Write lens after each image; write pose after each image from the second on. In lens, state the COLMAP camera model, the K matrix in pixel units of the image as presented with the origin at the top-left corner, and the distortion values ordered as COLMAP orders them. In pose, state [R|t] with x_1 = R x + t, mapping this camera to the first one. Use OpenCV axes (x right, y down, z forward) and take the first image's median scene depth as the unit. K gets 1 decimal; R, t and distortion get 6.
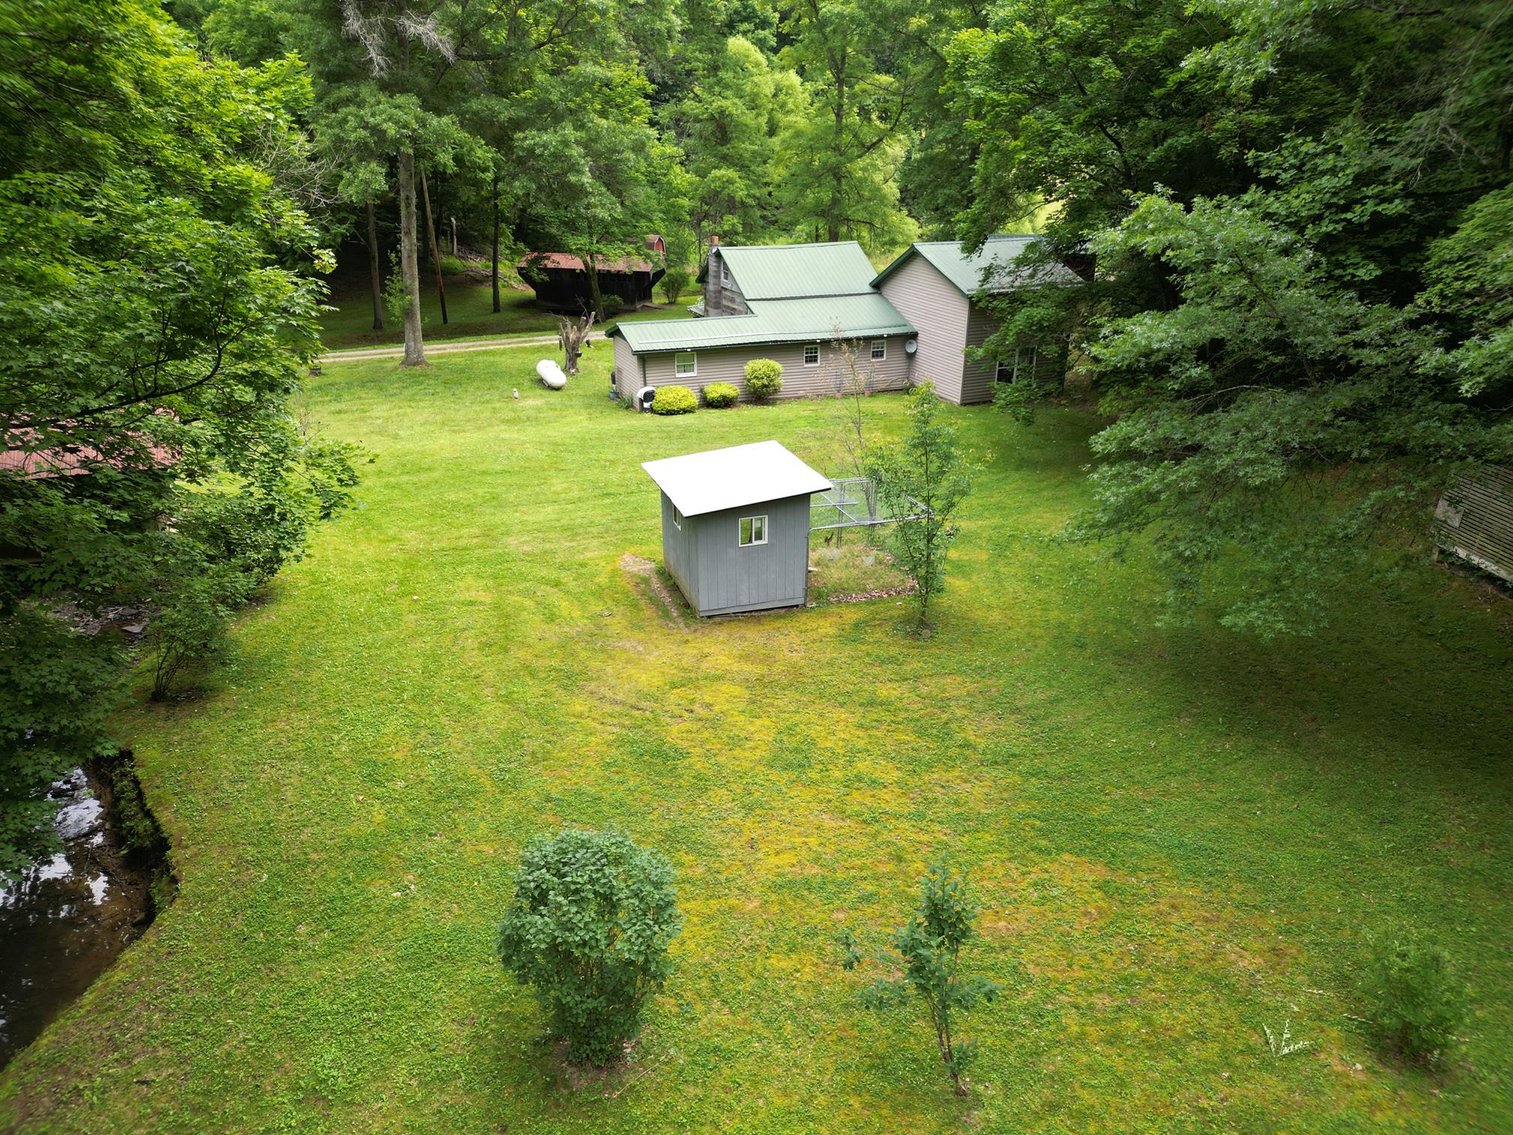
lens RADIAL K [[1056.6, 0, 757.6], [0, 1056.6, 569.5], [0, 0, 1]] dist [0.075133, -0.080388]
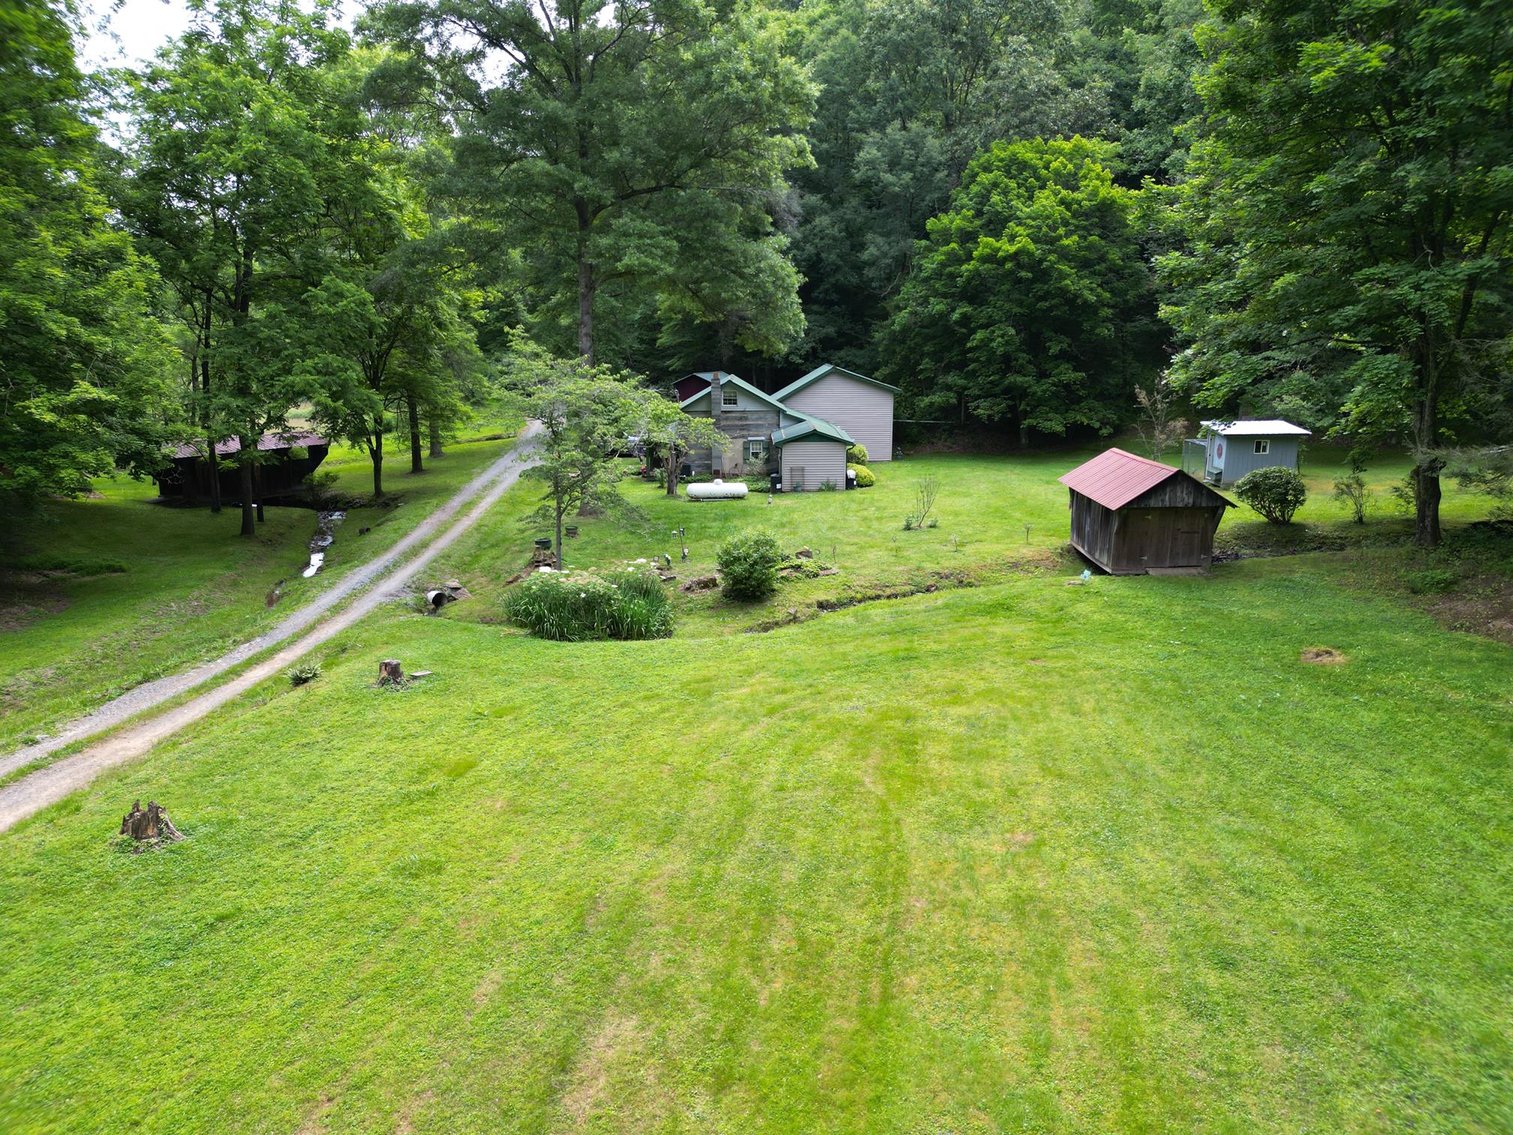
lens RADIAL K [[1054.5, 0, 758.3], [0, 1054.5, 571.4], [0, 0, 1]] dist [0.129666, -0.266547]
pose [[0.385833, -0.208548, 0.898688, -1.381588], [0.360215, 0.930849, 0.061361, -0.179432], [-0.849340, 0.300046, 0.434274, 0.567748]]
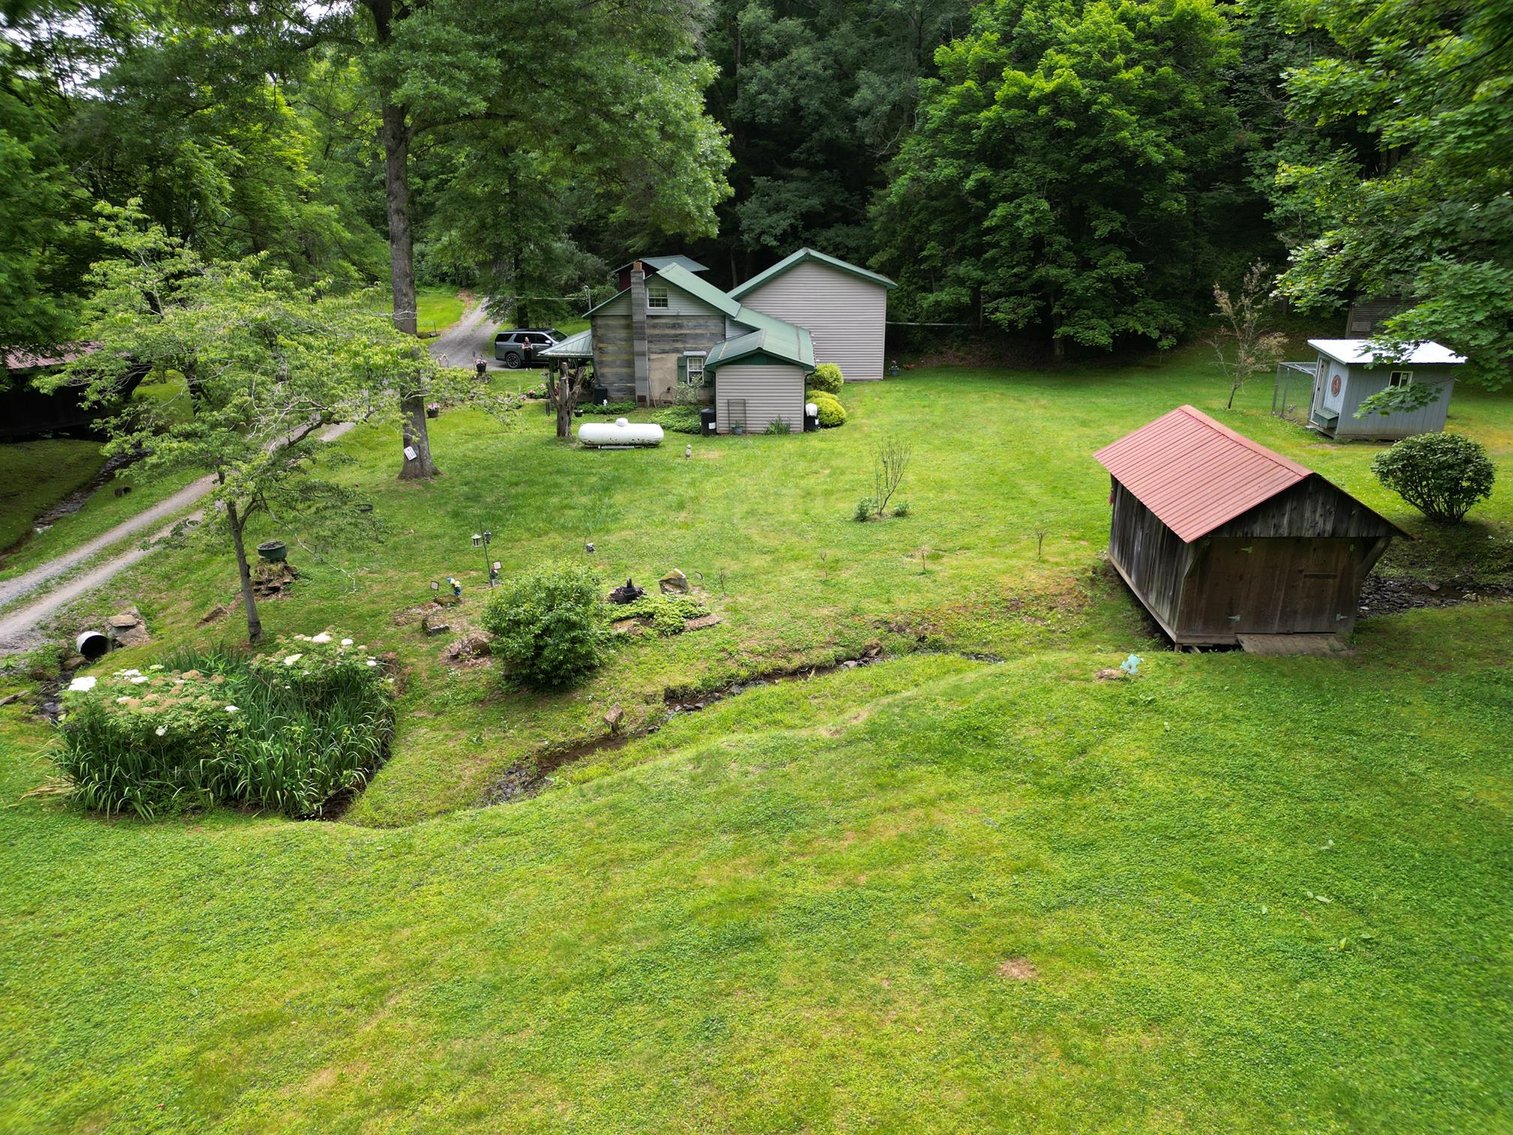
lens RADIAL K [[1056.6, 0, 757.6], [0, 1056.6, 569.5], [0, 0, 1]] dist [0.075133, -0.080388]
pose [[0.420222, -0.301768, 0.855774, -1.005539], [0.354697, 0.922677, 0.151188, -0.198614], [-0.835226, 0.240008, 0.494766, 0.607377]]
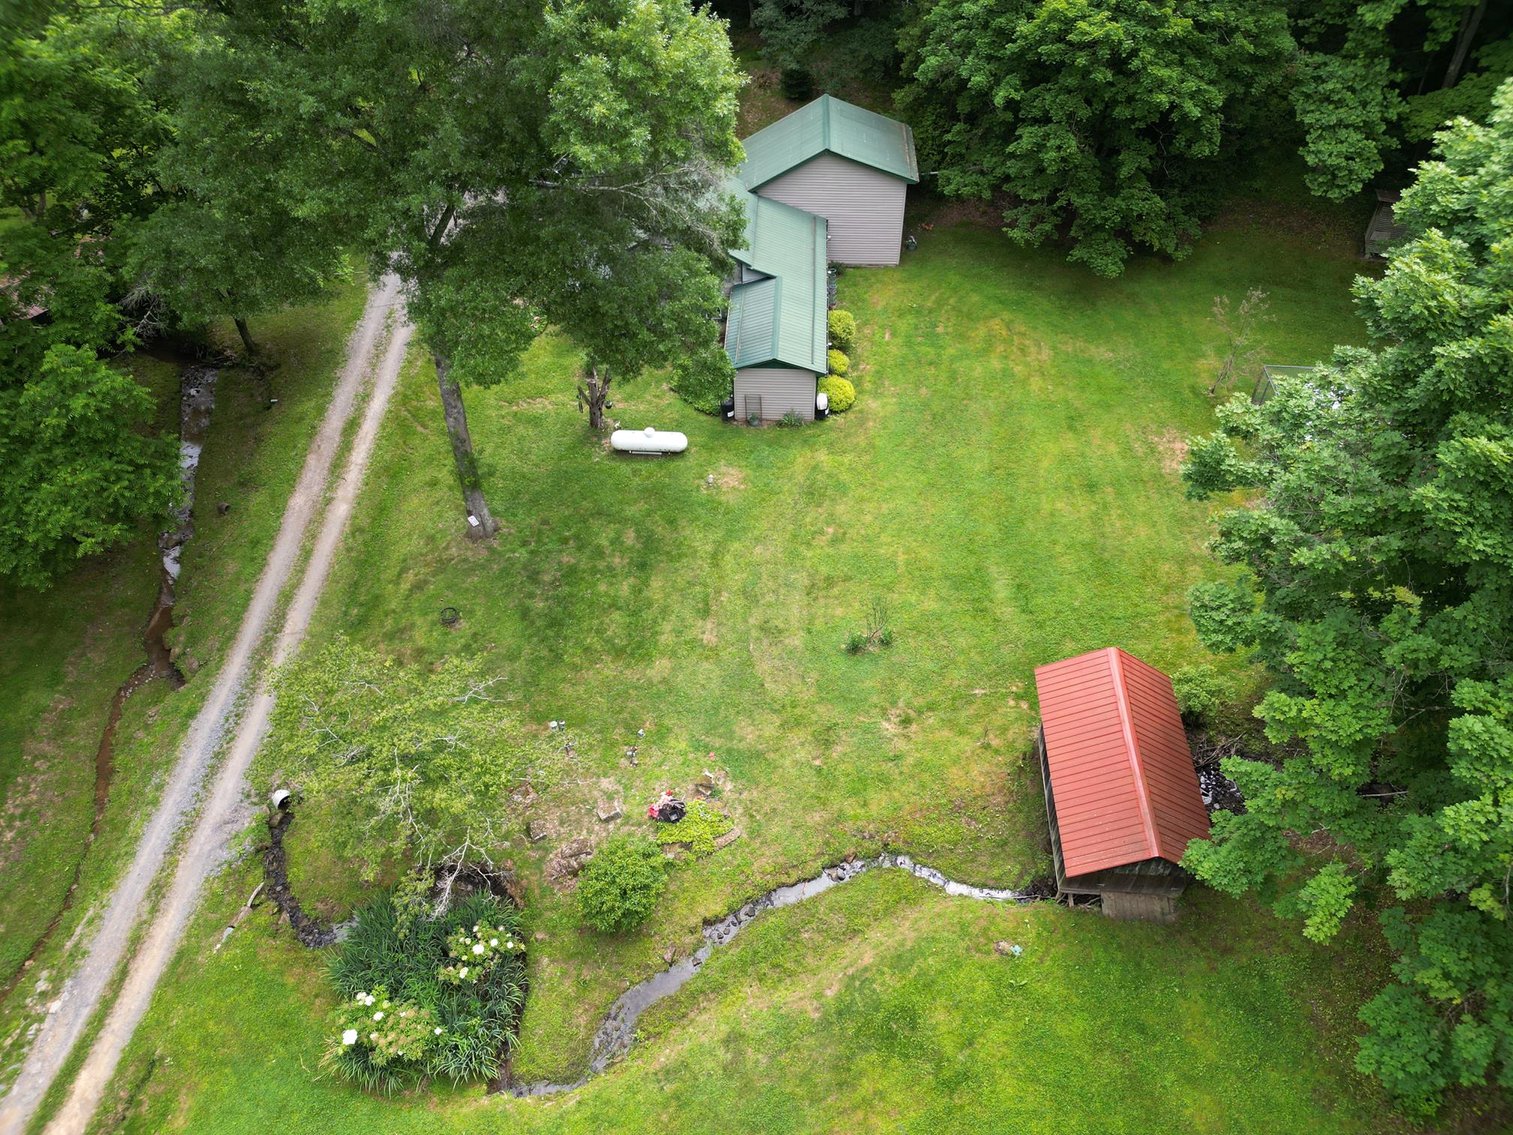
lens RADIAL K [[1056.6, 0, 757.6], [0, 1056.6, 569.5], [0, 0, 1]] dist [0.075133, -0.080388]
pose [[0.435745, -0.650076, 0.622517, -0.901581], [0.357072, 0.759731, 0.543423, -0.638666], [-0.826212, -0.014510, 0.563173, 0.468798]]
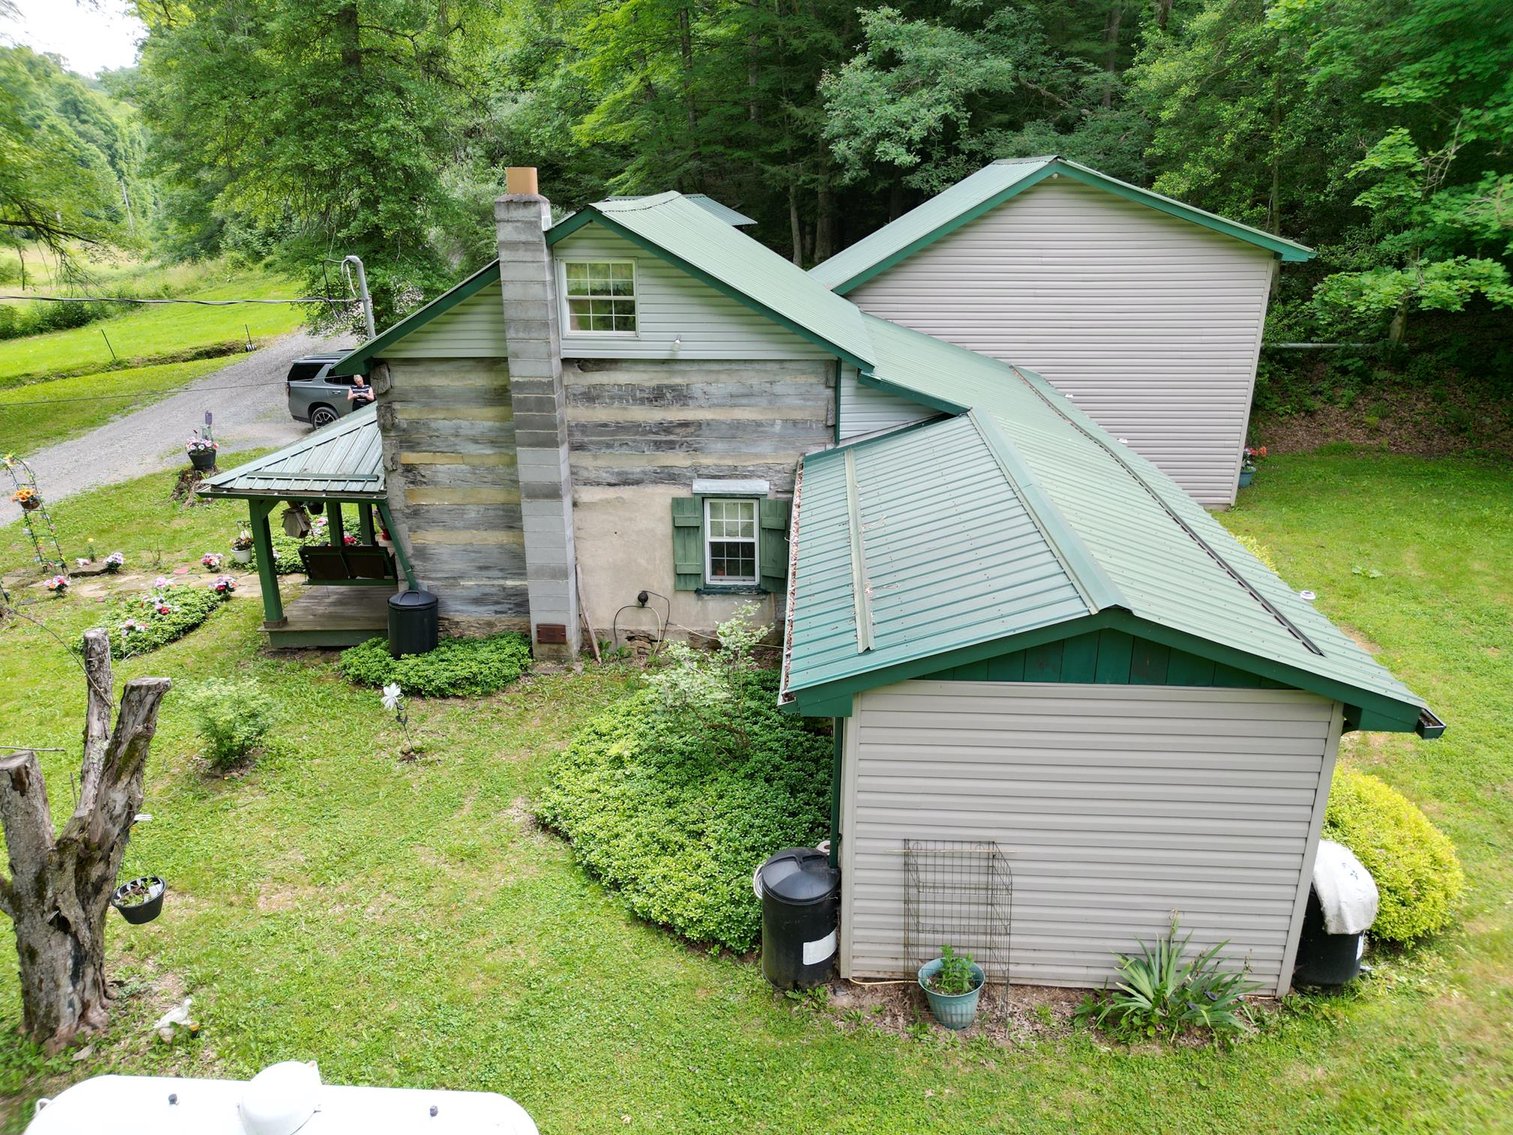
lens RADIAL K [[1058.2, 0, 768.7], [0, 1058.2, 572.0], [0, 0, 1]] dist [0.070203, -0.075503]
pose [[0.434080, -0.320474, 0.841945, -0.296064], [0.351346, 0.920803, 0.169347, -0.289140], [-0.829536, 0.222304, 0.512300, 0.984559]]
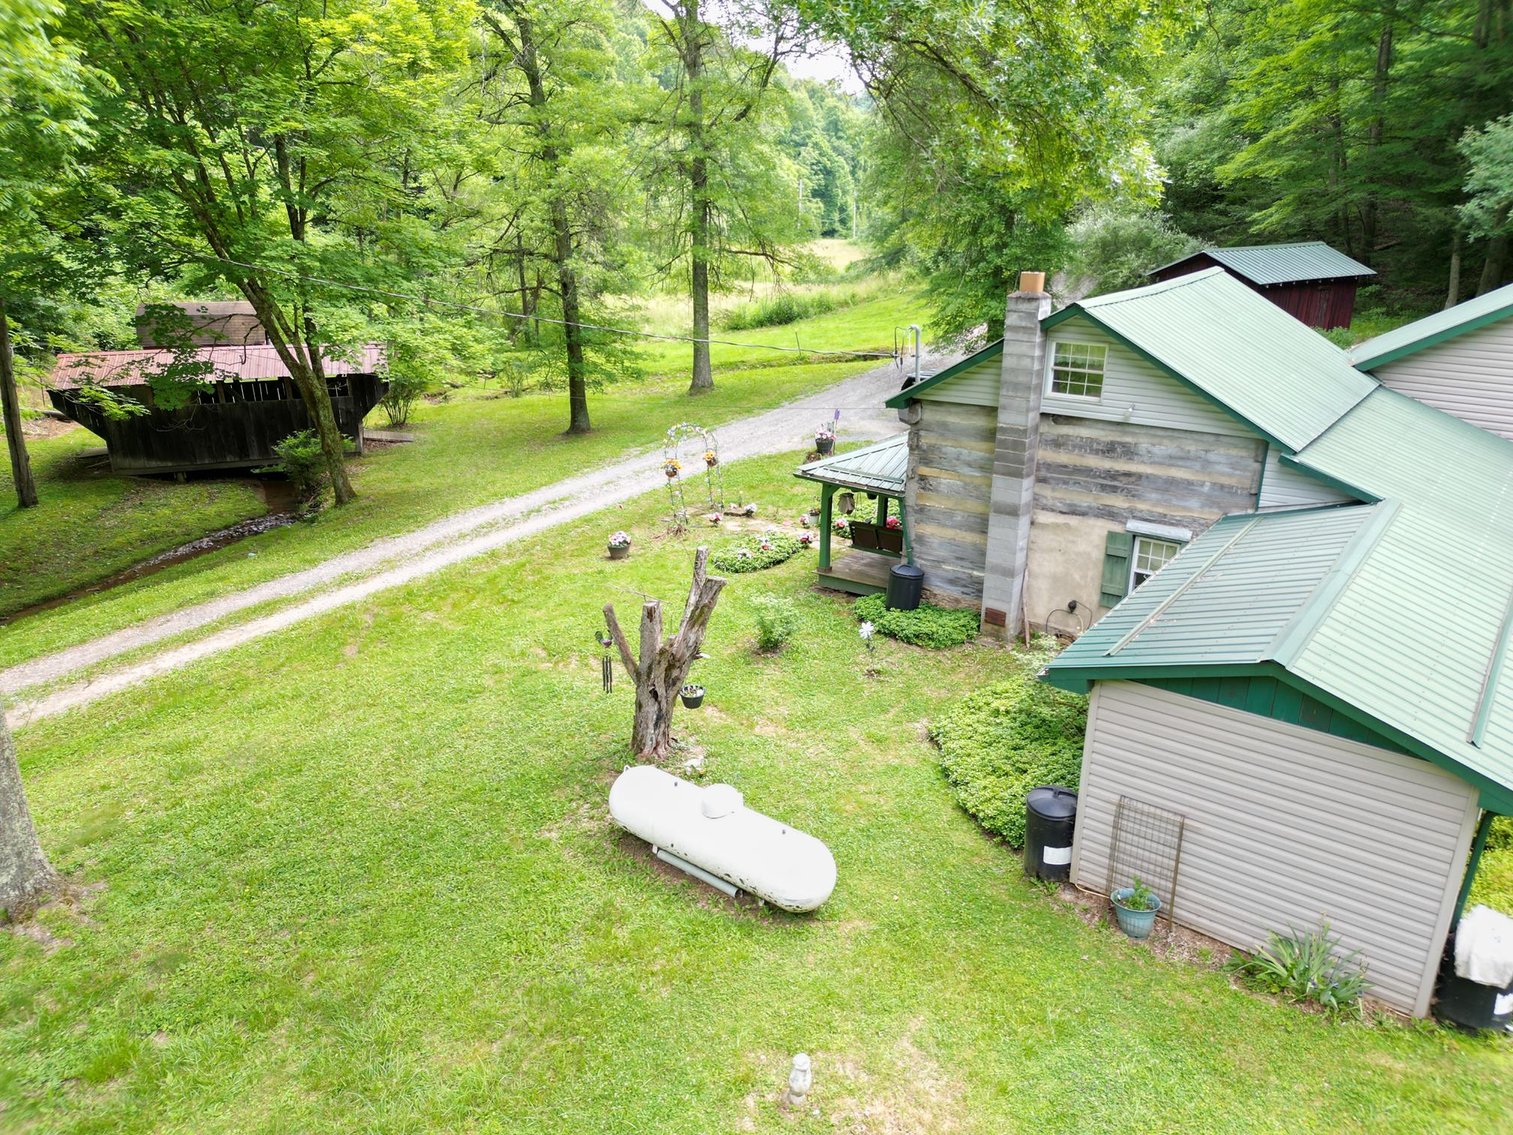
lens RADIAL K [[1056.6, 0, 757.6], [0, 1056.6, 569.5], [0, 0, 1]] dist [0.075133, -0.080388]
pose [[0.869577, -0.180047, 0.459804, -0.333708], [0.199793, 0.979821, 0.005825, -0.280200], [-0.451575, 0.086800, 0.888001, 0.871721]]
